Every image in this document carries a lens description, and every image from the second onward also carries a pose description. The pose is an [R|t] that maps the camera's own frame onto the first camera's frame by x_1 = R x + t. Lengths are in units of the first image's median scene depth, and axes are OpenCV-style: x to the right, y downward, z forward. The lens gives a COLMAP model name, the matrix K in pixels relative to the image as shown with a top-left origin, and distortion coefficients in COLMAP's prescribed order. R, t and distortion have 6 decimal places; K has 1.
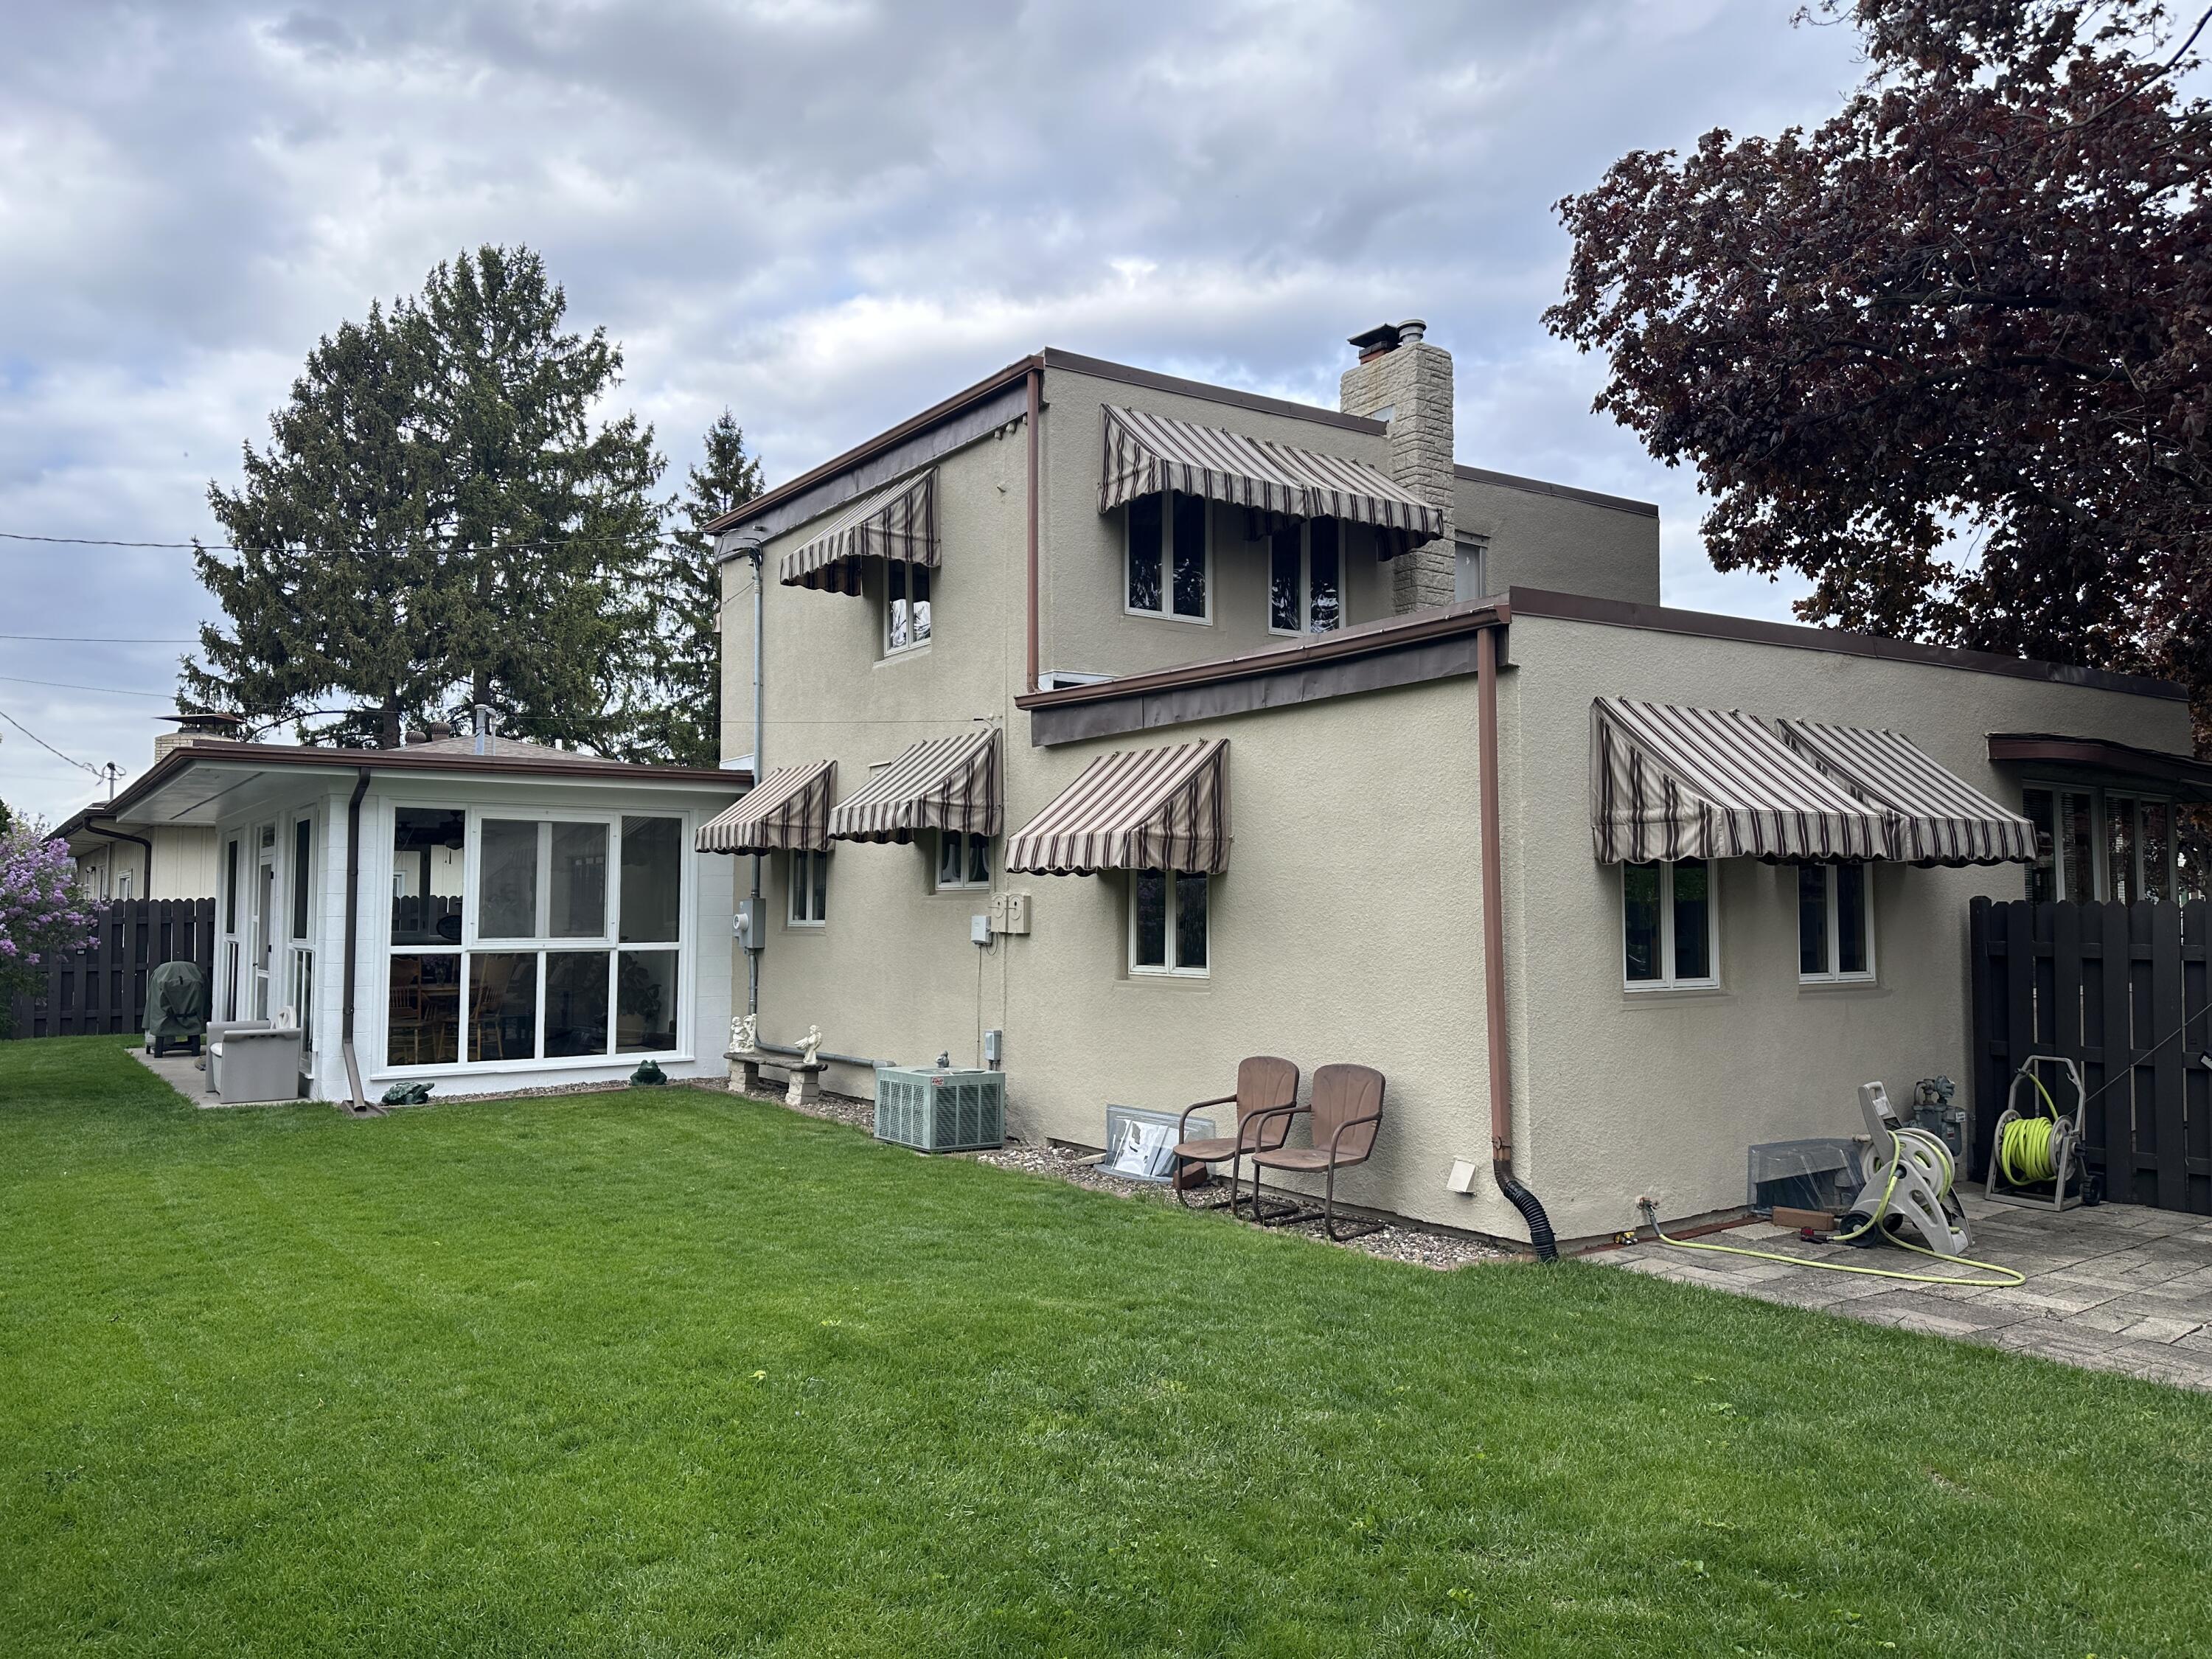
lens RADIAL K [[1546.7, 0, 1106.0], [0, 1546.7, 829.5], [0, 0, 1]] dist [0.150041, -0.179458]
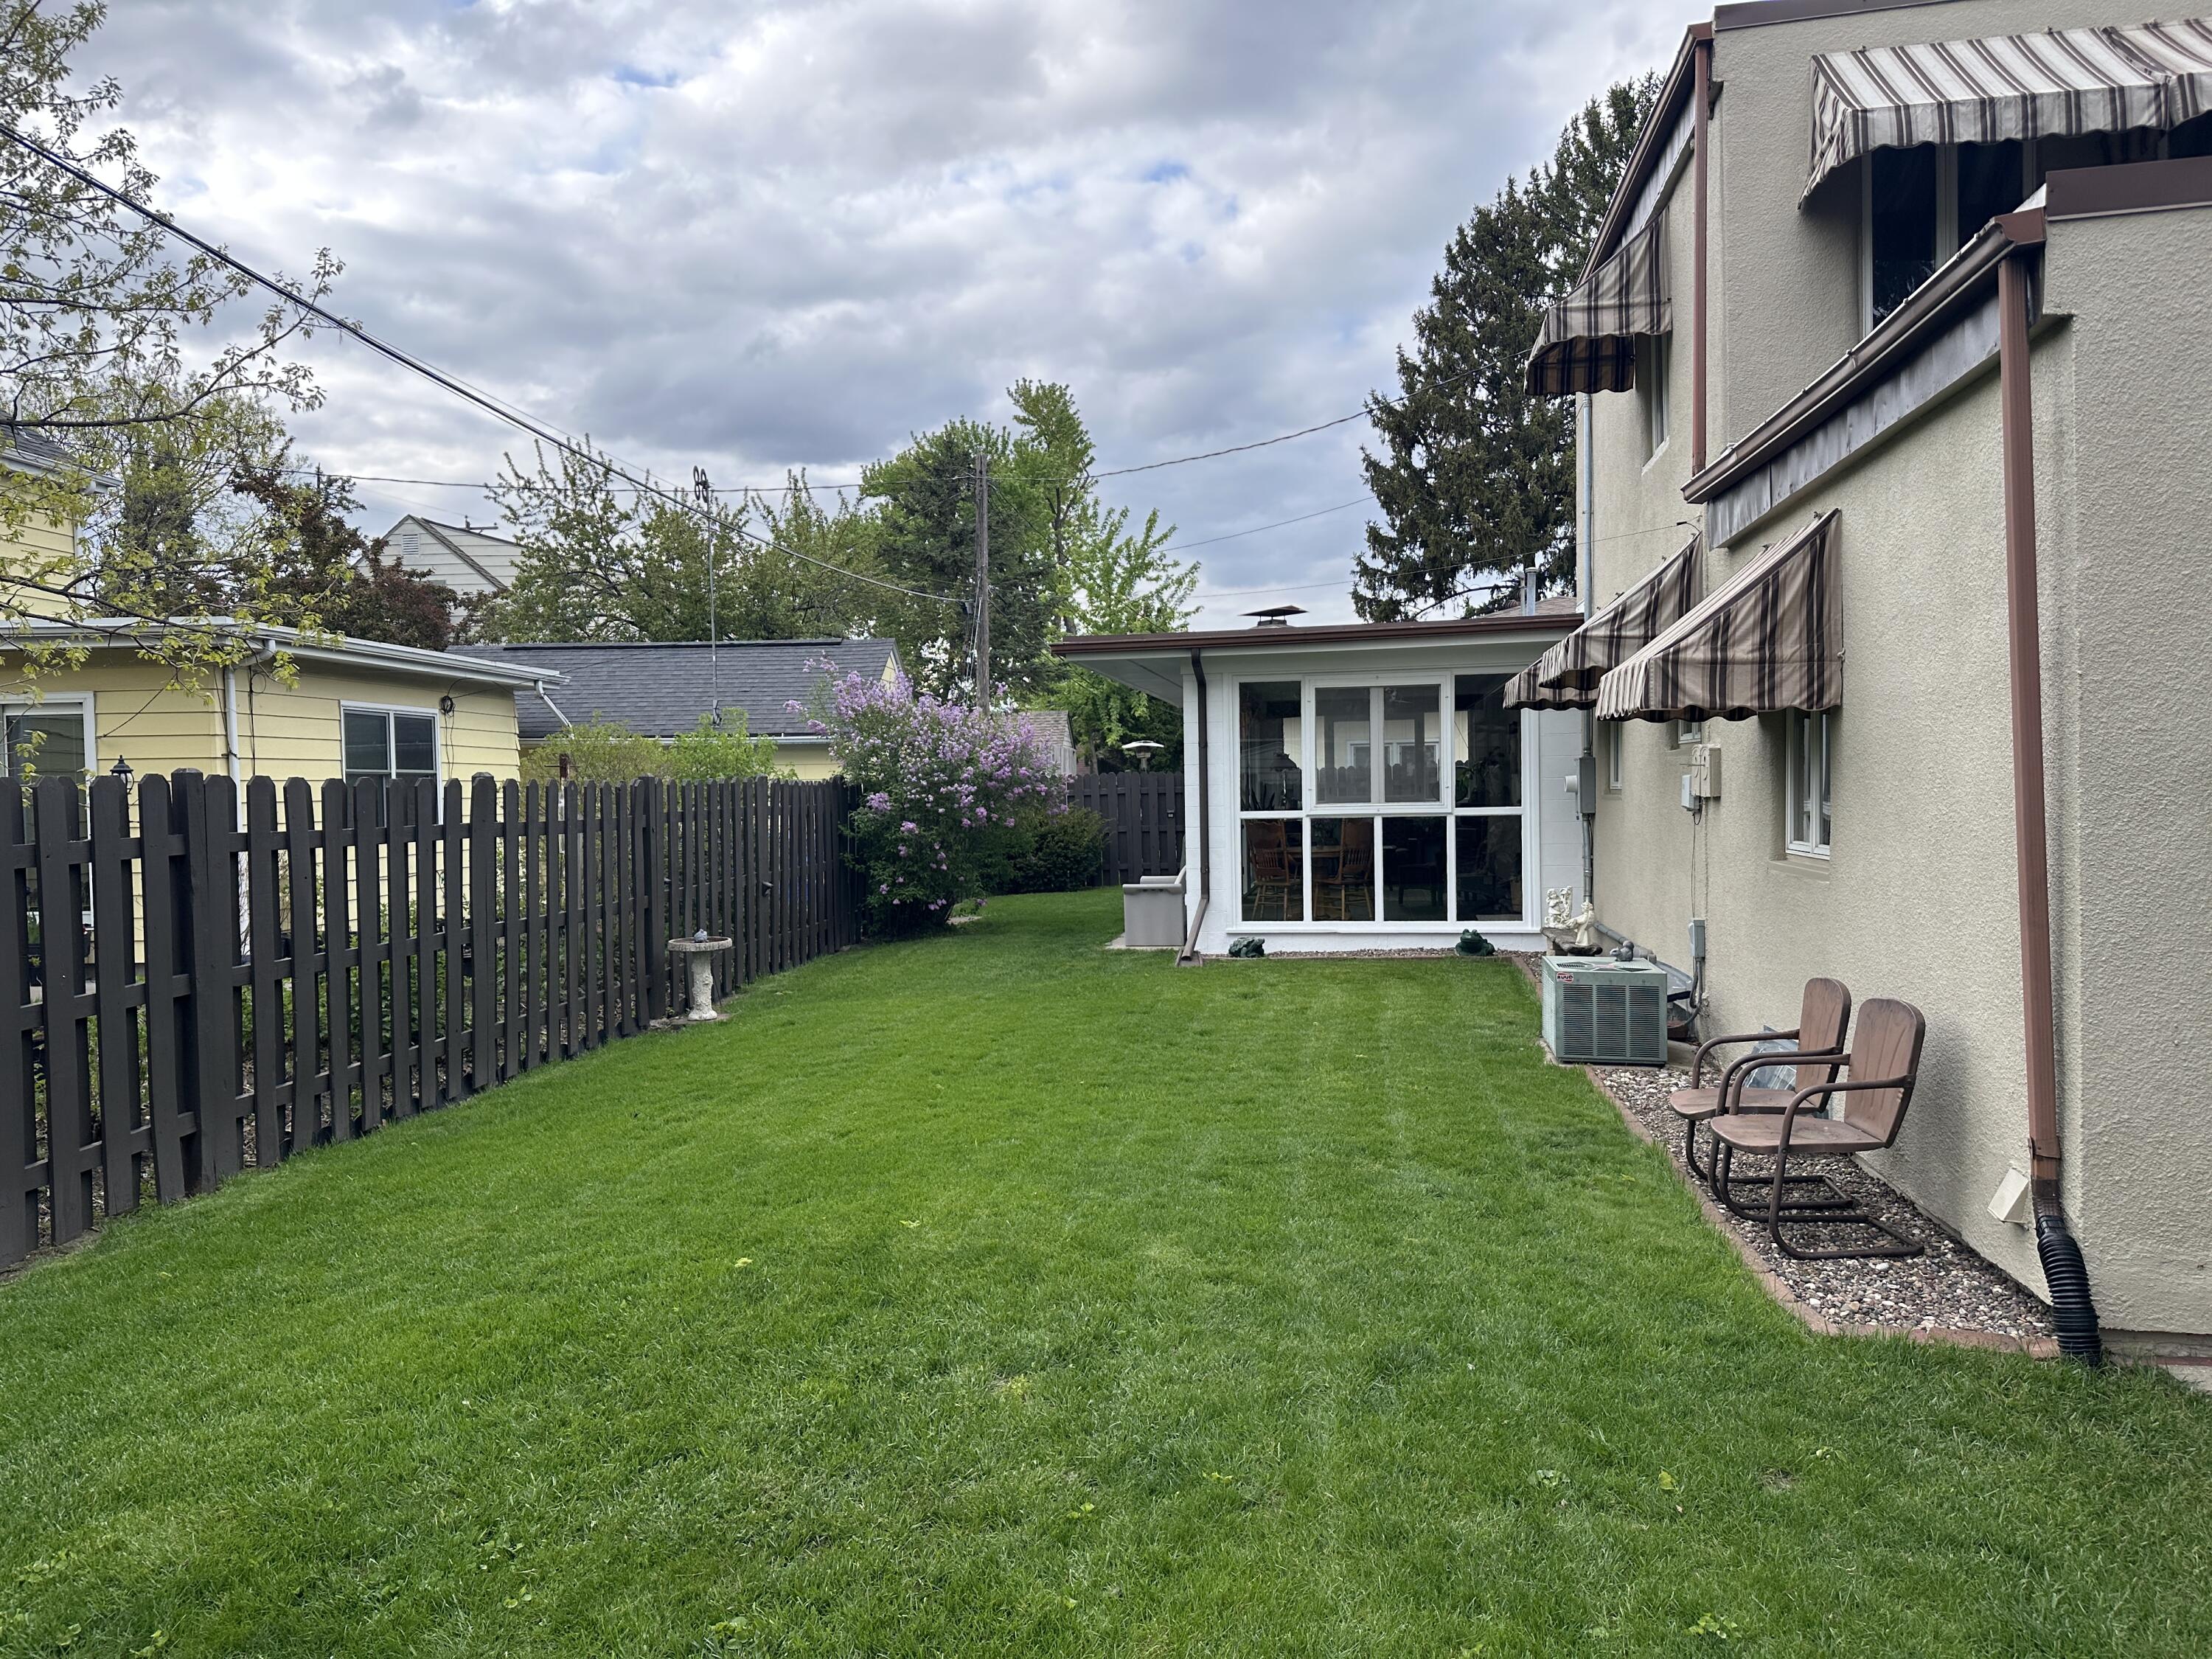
lens RADIAL K [[1546.7, 0, 1106.0], [0, 1546.7, 829.5], [0, 0, 1]] dist [0.150041, -0.179458]
pose [[0.691888, 0.003774, -0.721995, 0.240052], [0.061721, 0.996017, 0.064354, 0.011118], [0.719362, -0.089088, 0.688899, 0.188922]]
